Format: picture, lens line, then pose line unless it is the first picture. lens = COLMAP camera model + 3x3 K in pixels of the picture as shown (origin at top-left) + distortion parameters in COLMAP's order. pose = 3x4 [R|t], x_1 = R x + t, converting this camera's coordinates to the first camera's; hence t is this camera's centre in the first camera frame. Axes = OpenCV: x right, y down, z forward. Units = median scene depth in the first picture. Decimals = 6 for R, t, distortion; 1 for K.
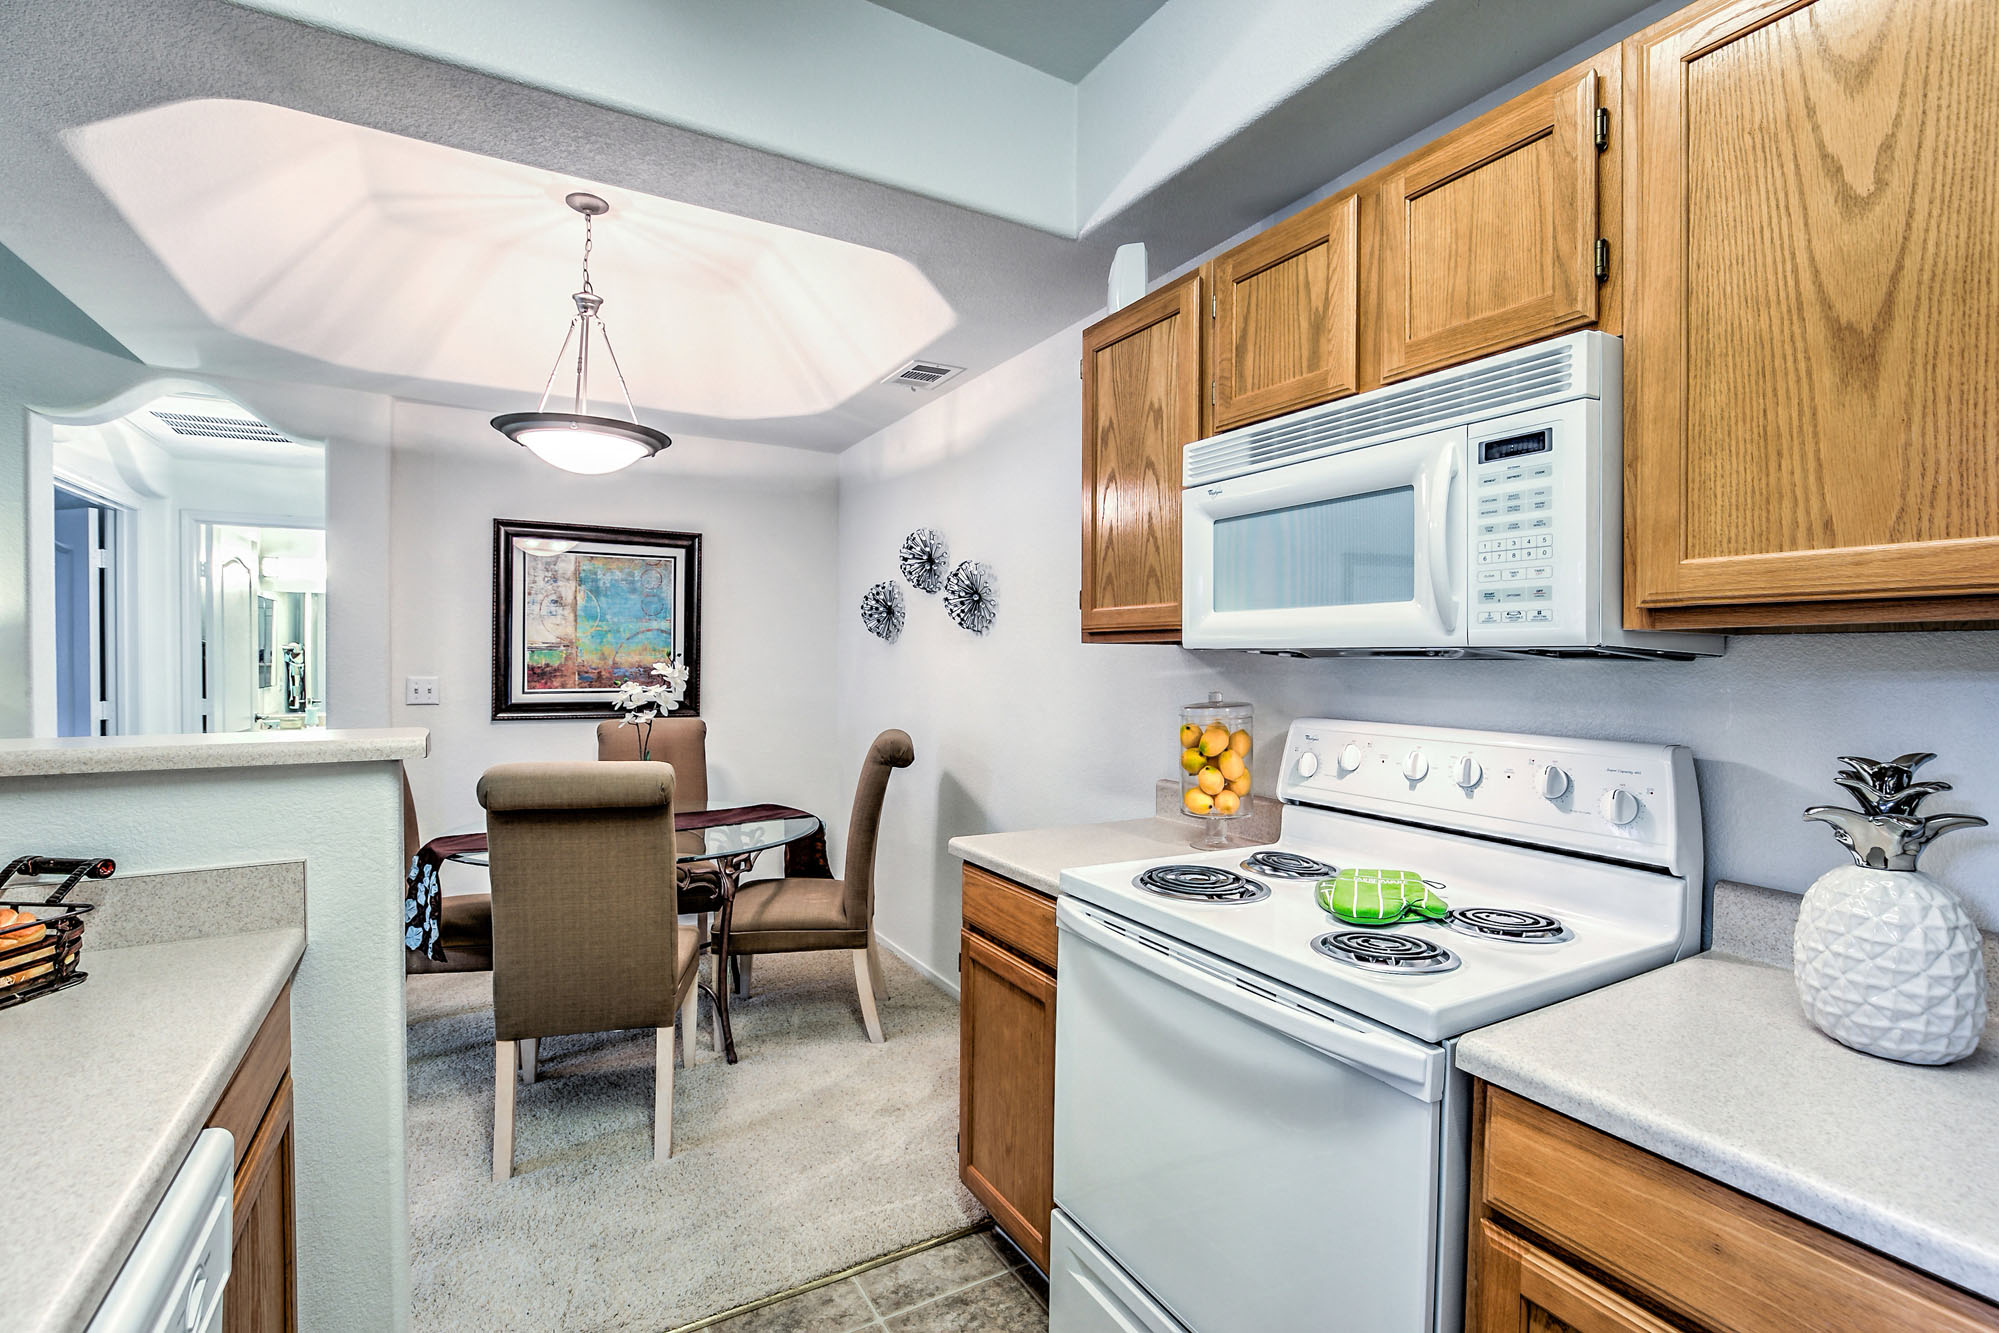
lens RADIAL K [[920.2, 0, 1004.9], [0, 920.2, 661.5], [0, 0, 1]] dist [-0.002588, -0.000373]
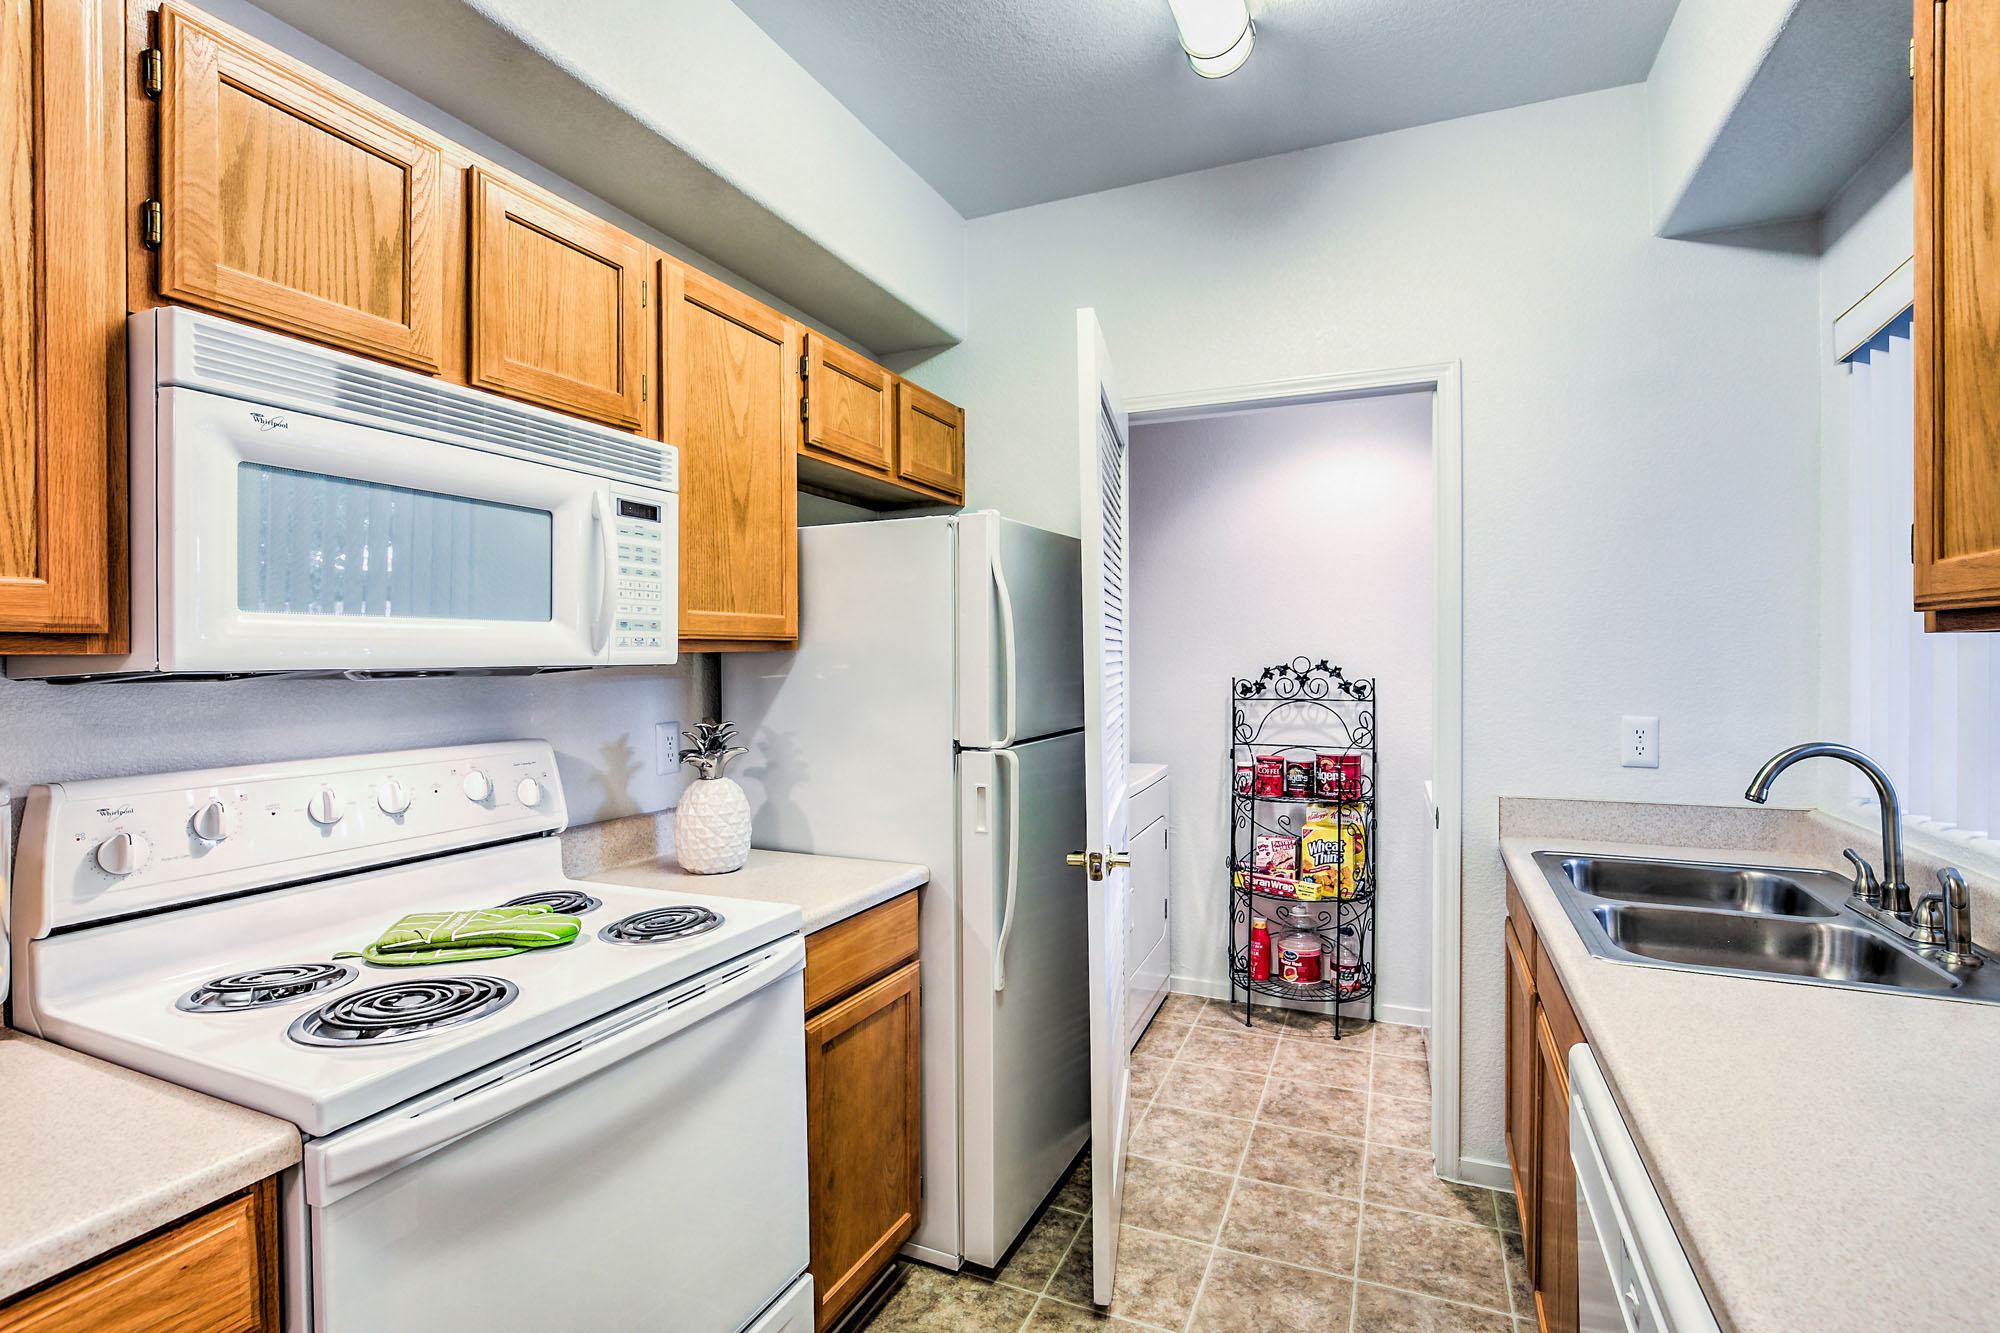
lens RADIAL K [[920.7, 0, 1007.1], [0, 920.7, 661.6], [0, 0, 1]] dist [-0.002588, -0.000373]
pose [[-0.579383, -0.009216, 0.815003, -0.796414], [0.004630, 0.999883, 0.014598, -0.037518], [-0.815042, 0.012231, -0.579273, 1.320170]]
